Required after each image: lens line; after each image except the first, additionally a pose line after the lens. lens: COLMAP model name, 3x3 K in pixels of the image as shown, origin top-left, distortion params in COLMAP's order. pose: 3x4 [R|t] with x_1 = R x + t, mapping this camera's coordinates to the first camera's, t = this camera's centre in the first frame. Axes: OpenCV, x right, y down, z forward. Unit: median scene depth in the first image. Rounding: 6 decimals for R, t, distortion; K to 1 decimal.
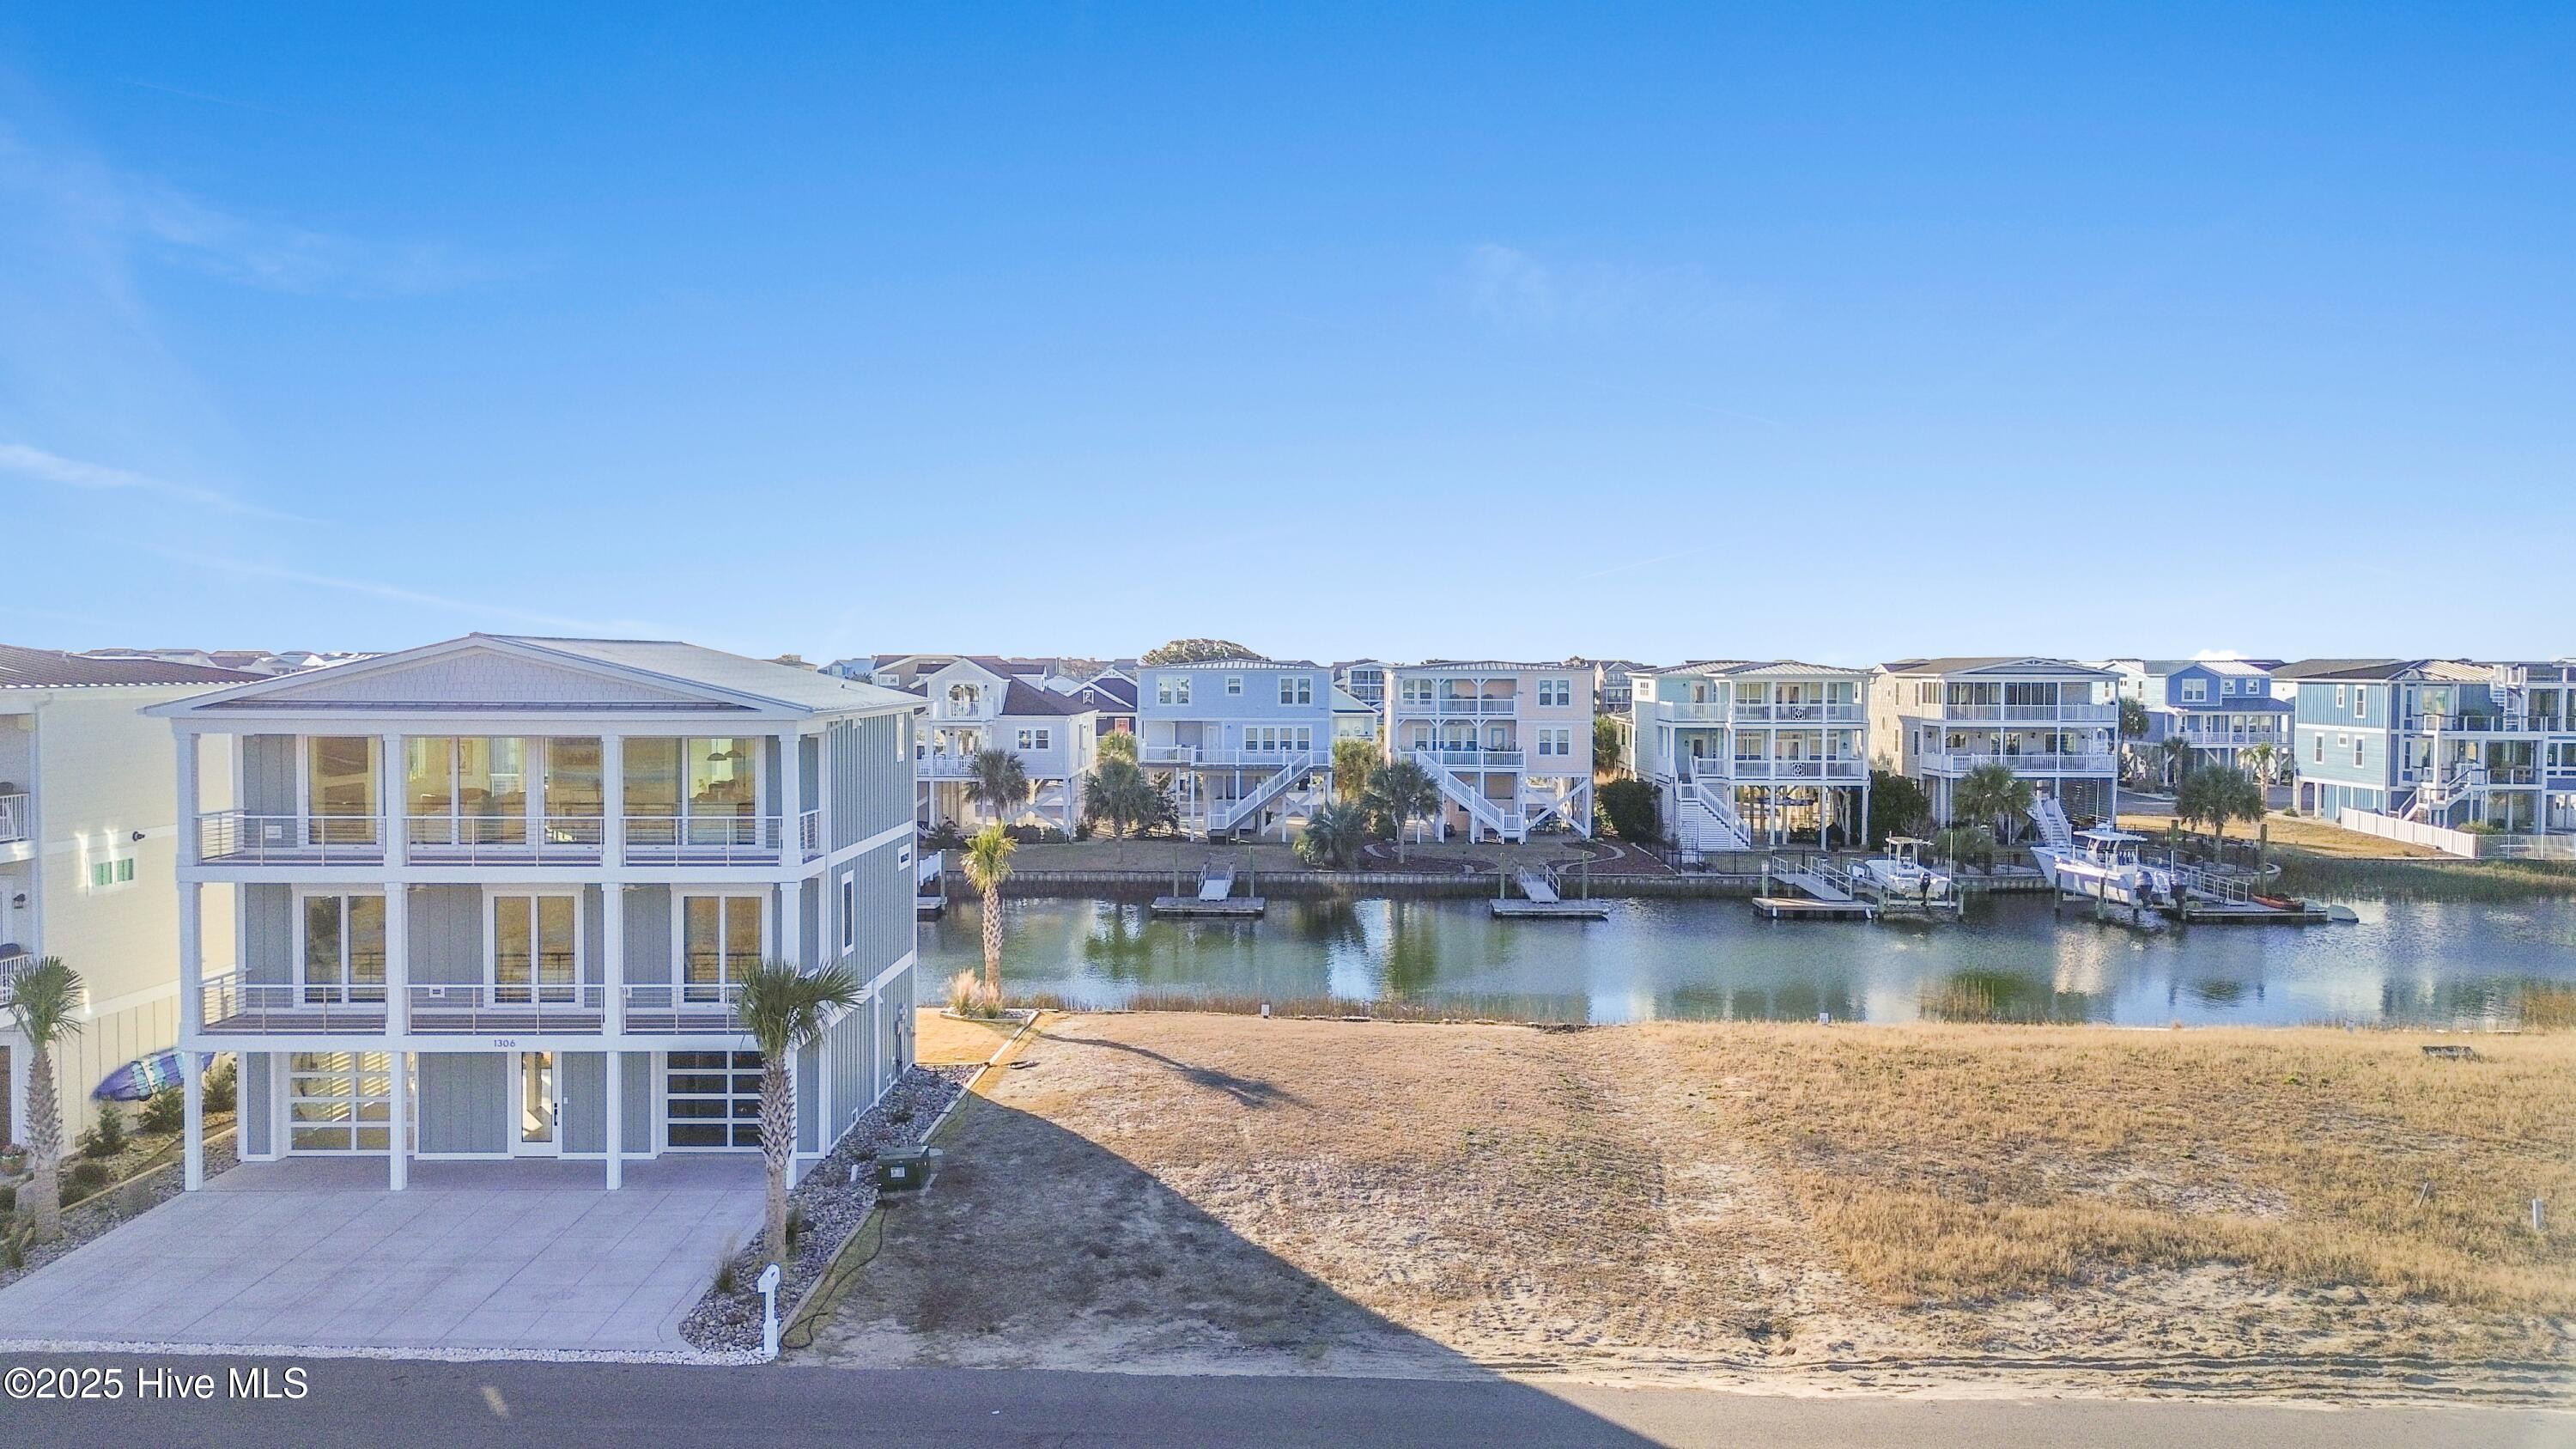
lens RADIAL K [[1816.7, 0, 1288.0], [0, 1816.7, 724.5], [0, 0, 1]] dist [0.078091, -0.068549]
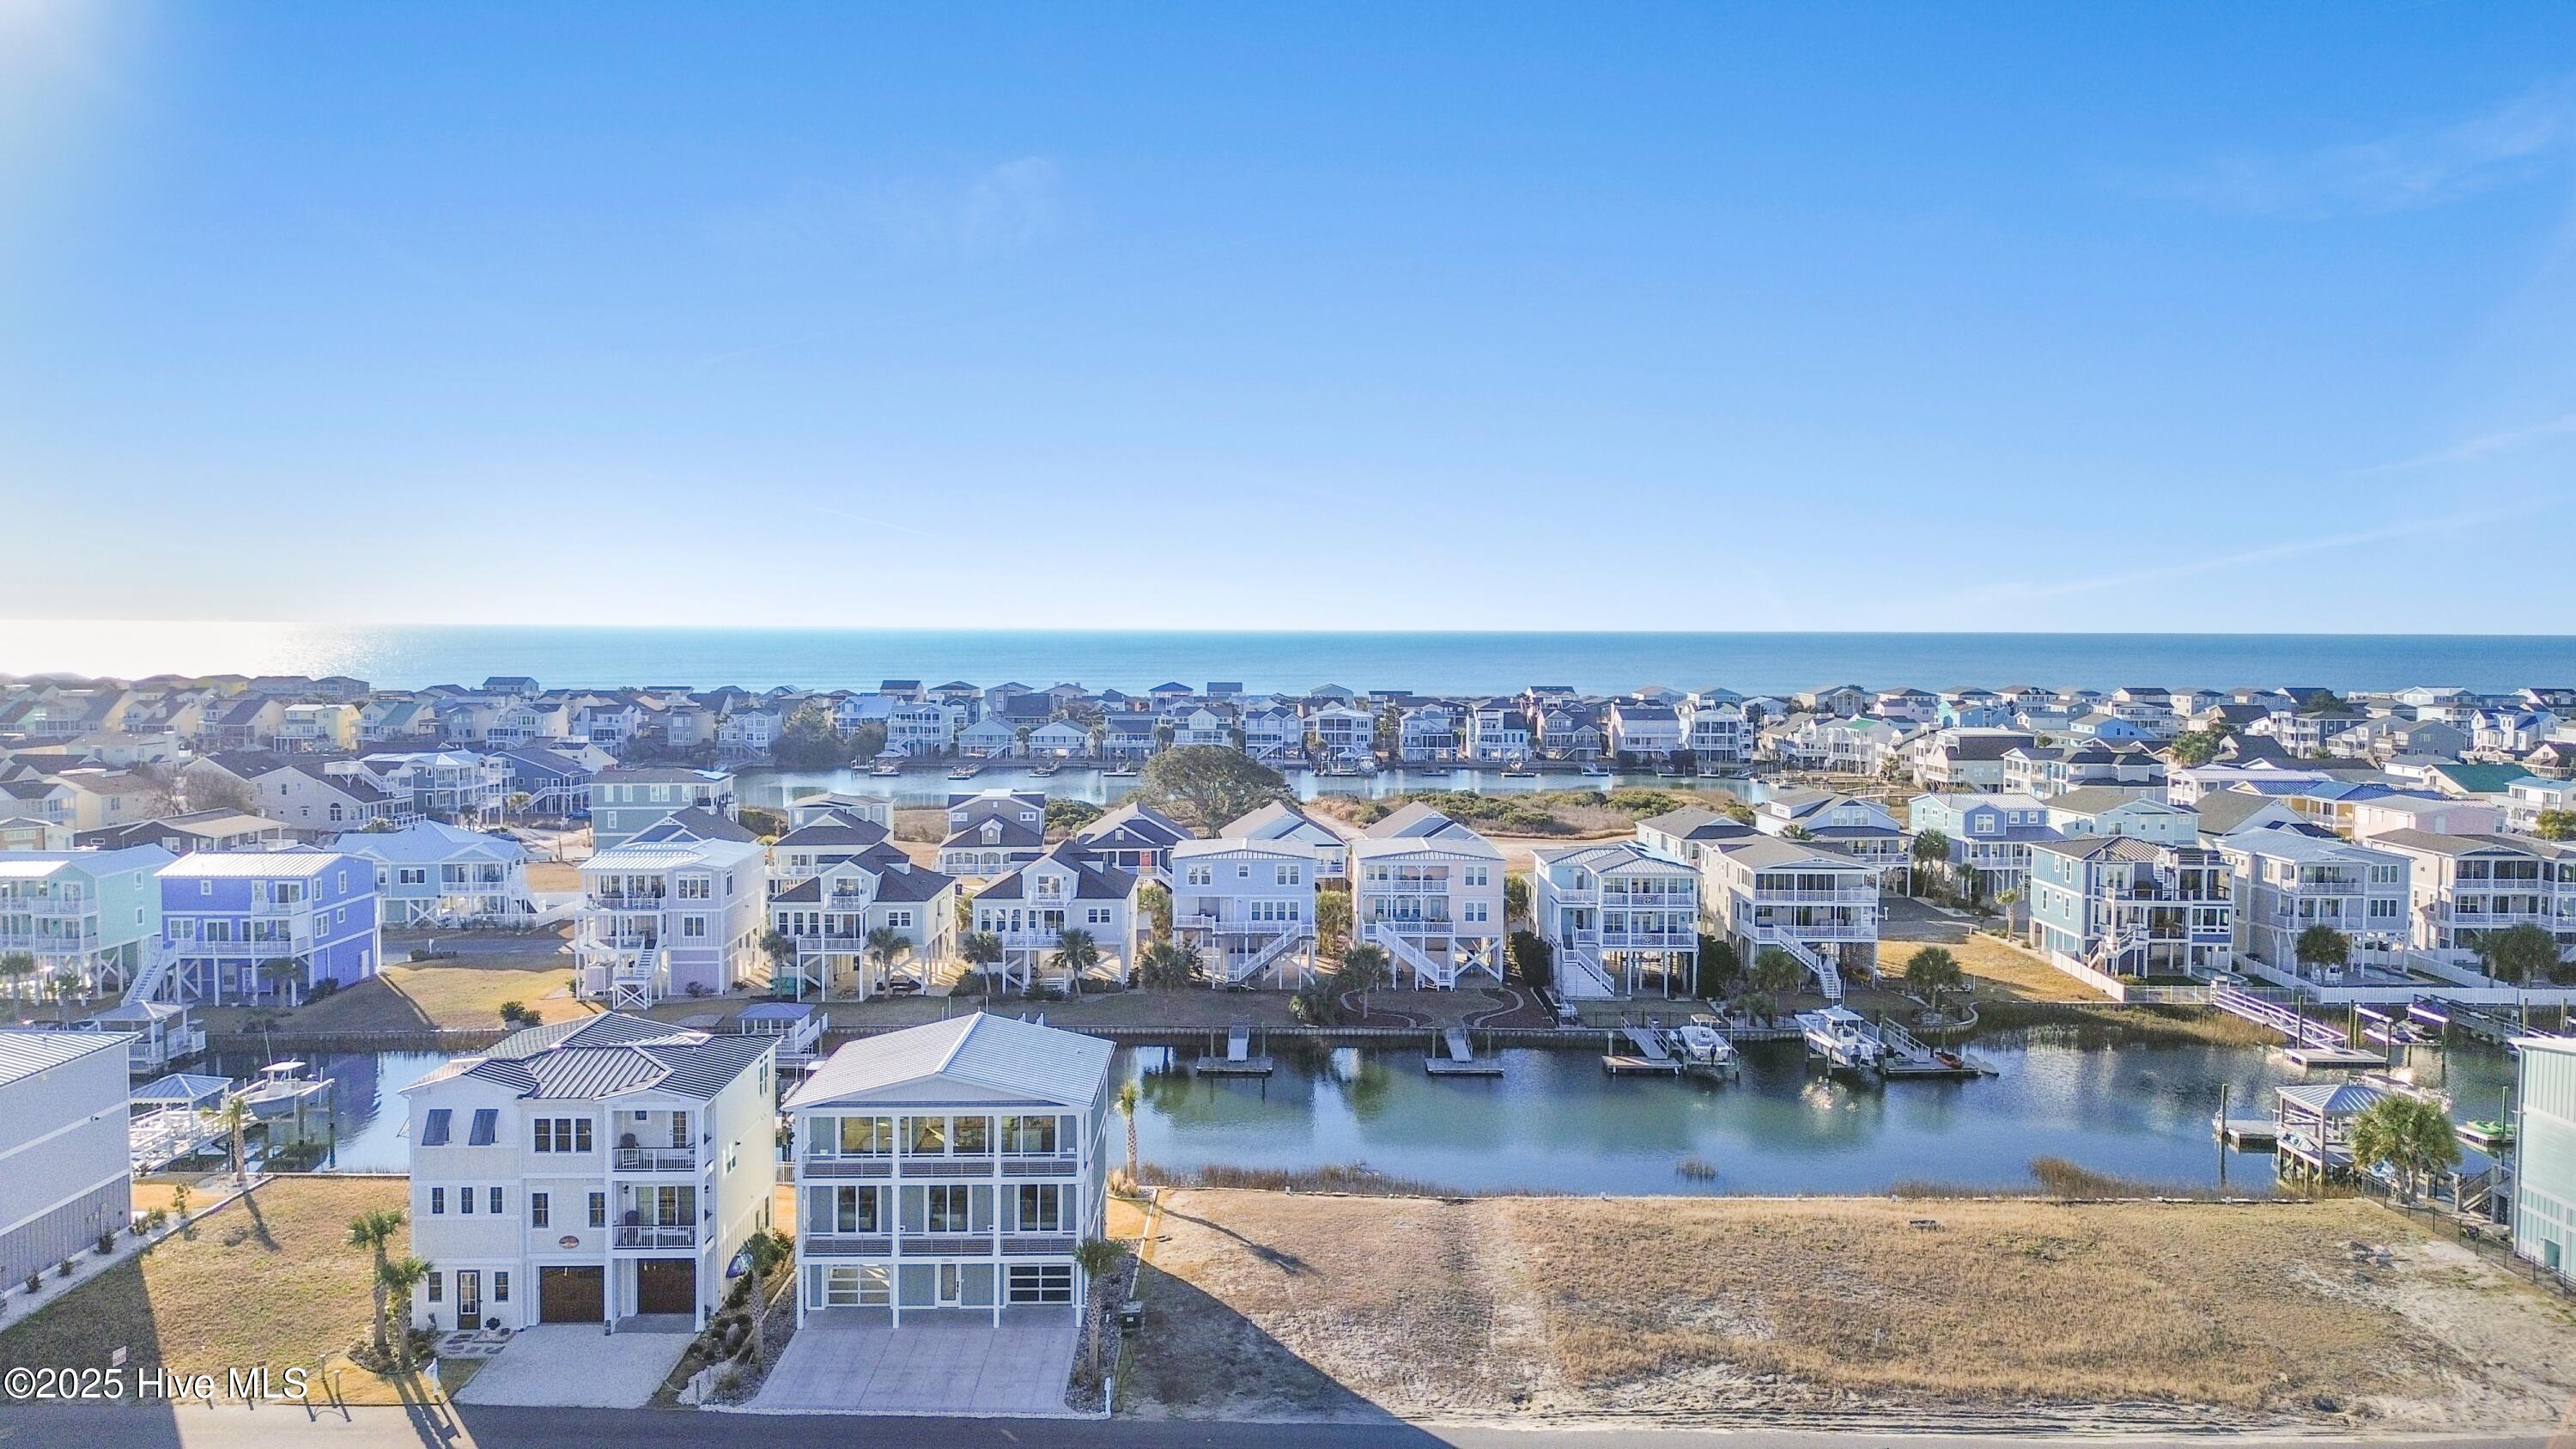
lens RADIAL K [[1816.7, 0, 1288.0], [0, 1816.7, 724.5], [0, 0, 1]] dist [0.078091, -0.068549]
pose [[0.999792, -0.000228, 0.020404, -0.069059], [-0.000222, 0.999756, 0.022081, -0.470961], [-0.020404, -0.022081, 0.999548, -1.066003]]
